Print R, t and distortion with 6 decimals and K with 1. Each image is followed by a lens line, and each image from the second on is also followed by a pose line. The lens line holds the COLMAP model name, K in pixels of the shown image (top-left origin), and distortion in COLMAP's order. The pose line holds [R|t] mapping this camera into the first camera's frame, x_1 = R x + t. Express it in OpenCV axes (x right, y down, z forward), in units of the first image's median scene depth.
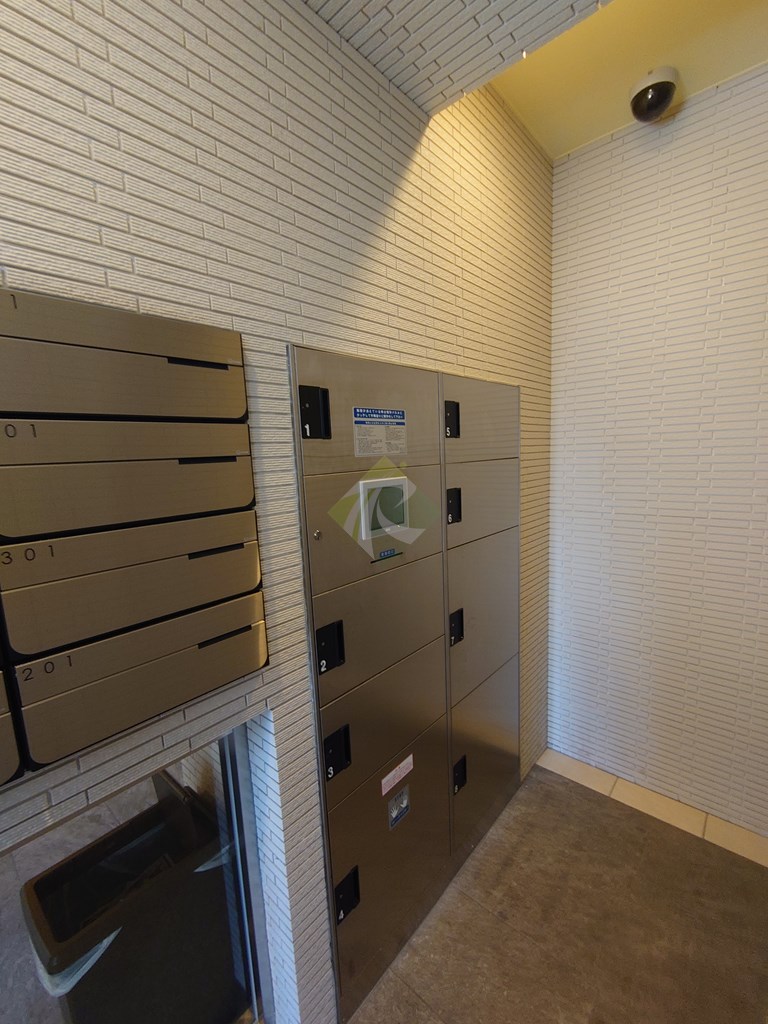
lens RADIAL K [[437.9, 0, 385.5], [0, 437.9, 513.3], [0, 0, 1]] dist [-0.000166, -0.001239]
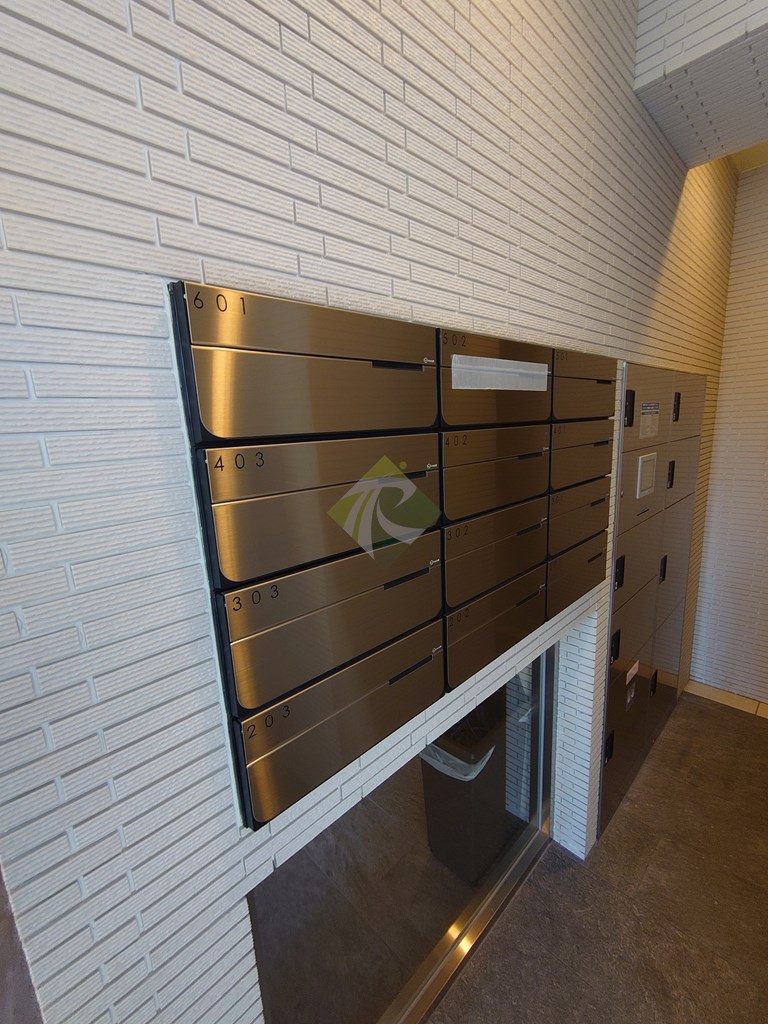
lens RADIAL K [[437.9, 0, 383.6], [0, 437.9, 514.4], [0, 0, 1]] dist [-0.000166, -0.001239]
pose [[0.996771, 0.006712, -0.080015, -0.444708], [-0.001532, 0.997908, 0.064626, 0.013313], [0.080281, -0.064295, 0.994696, -0.269523]]
